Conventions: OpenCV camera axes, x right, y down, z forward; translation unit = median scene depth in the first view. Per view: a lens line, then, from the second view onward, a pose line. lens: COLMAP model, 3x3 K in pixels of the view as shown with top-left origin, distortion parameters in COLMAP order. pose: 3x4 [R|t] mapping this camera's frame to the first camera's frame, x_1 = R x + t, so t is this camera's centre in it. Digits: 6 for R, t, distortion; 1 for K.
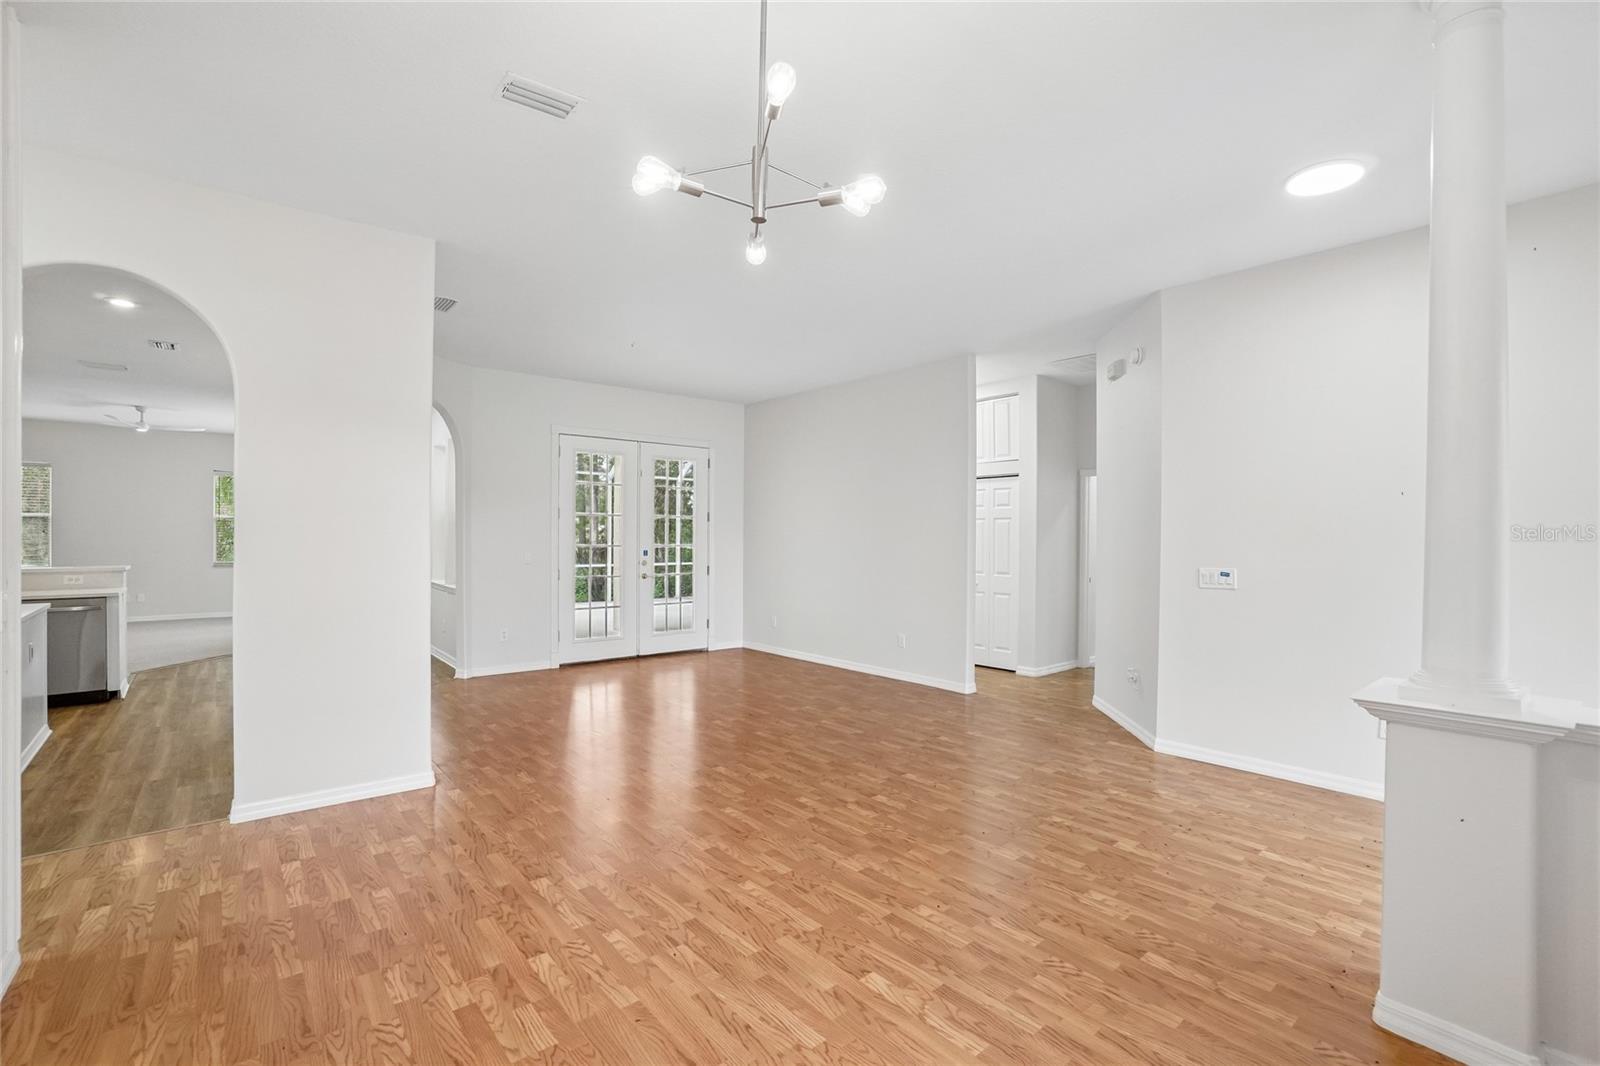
lens RADIAL K [[714.9, 0, 818.7], [0, 714.9, 545.4], [0, 0, 1]] dist [-0.061459, 0.021731]
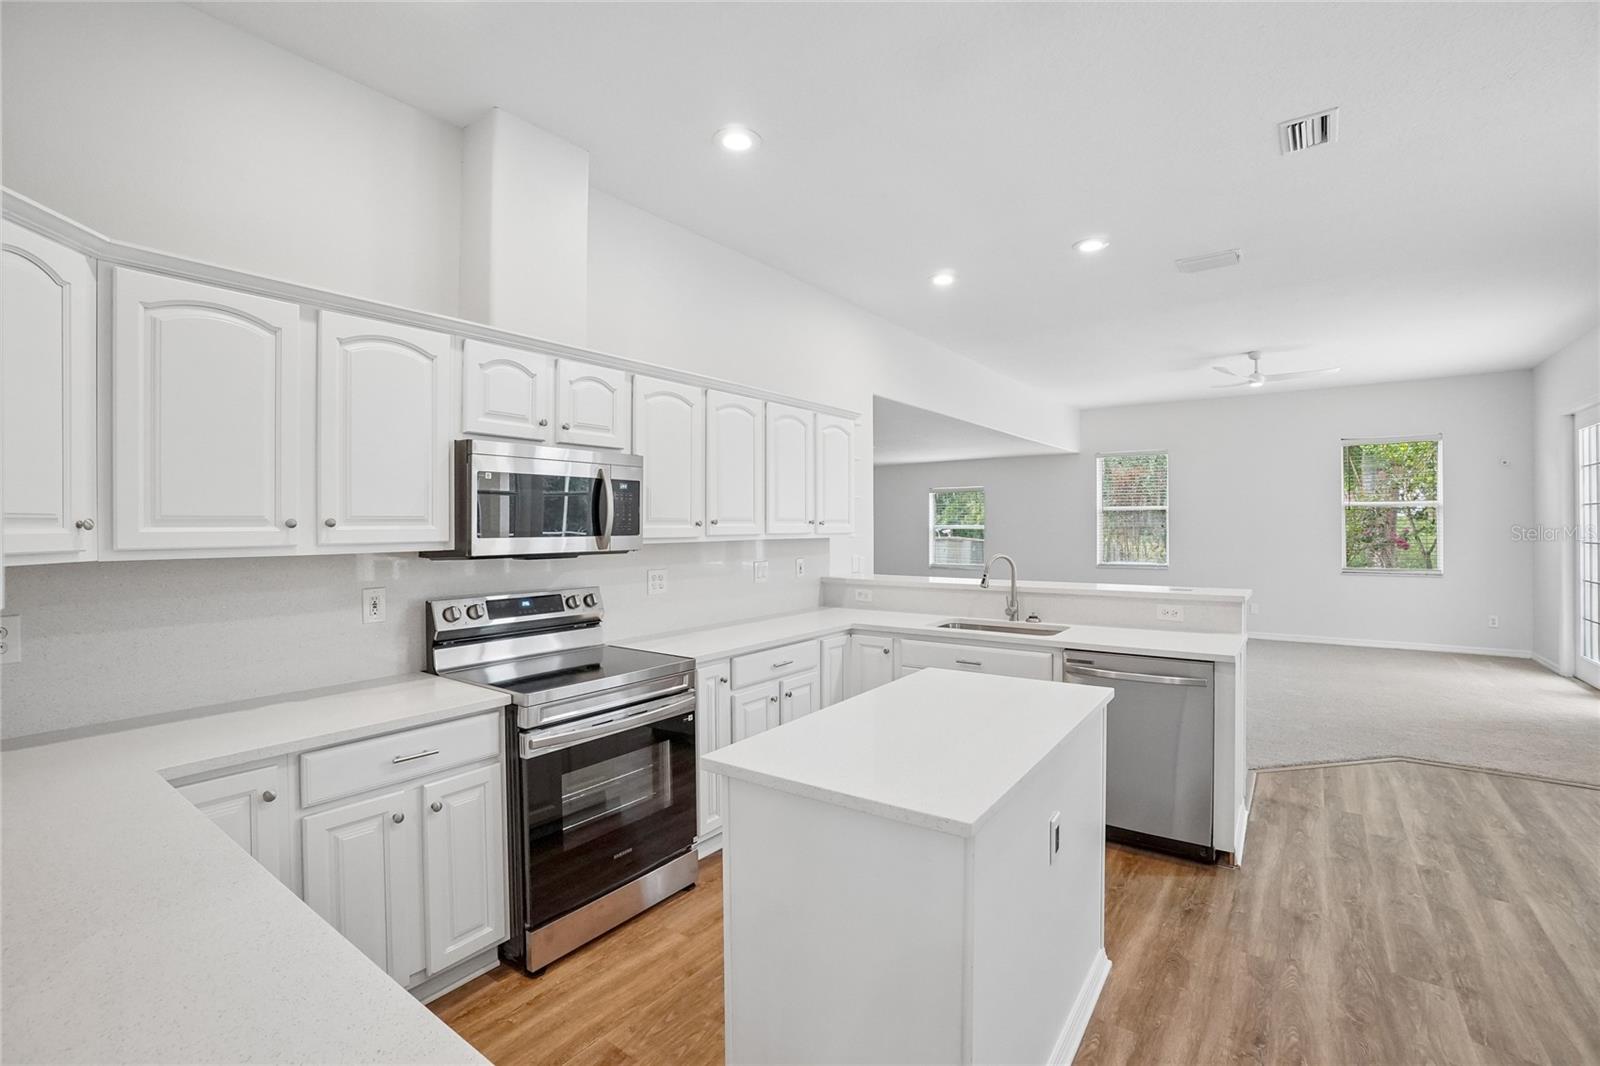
lens RADIAL K [[721.1, 0, 771.0], [0, 721.1, 535.5], [0, 0, 1]] dist [-0.004211, 0.004412]
pose [[0.209806, 0.008035, -0.977710, -0.700158], [-0.007651, 0.999949, 0.006576, -0.021399], [0.977713, 0.006101, 0.209857, 0.675804]]
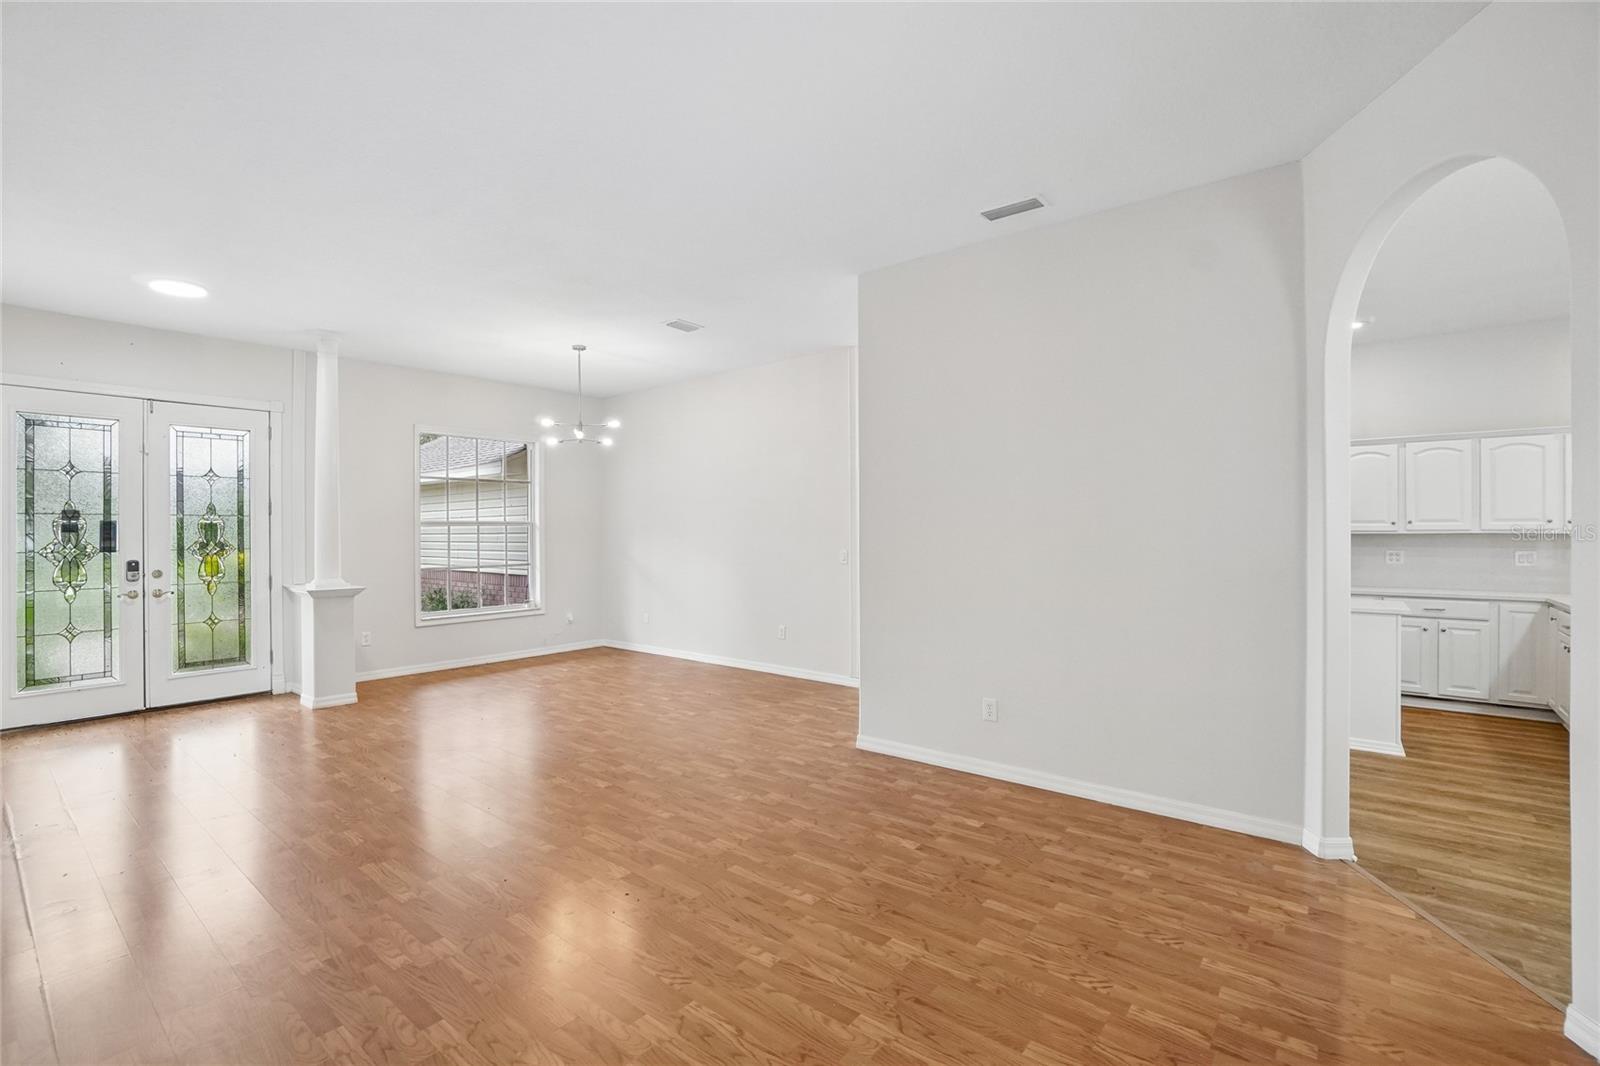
lens RADIAL K [[714.9, 0, 801.6], [0, 714.9, 532.0], [0, 0, 1]] dist [-0.061459, 0.021731]
pose [[-0.985131, -0.001401, -0.171802, -0.212538], [-0.003699, 0.999908, 0.013053, -0.023572], [0.171767, 0.013495, -0.985045, 1.760543]]
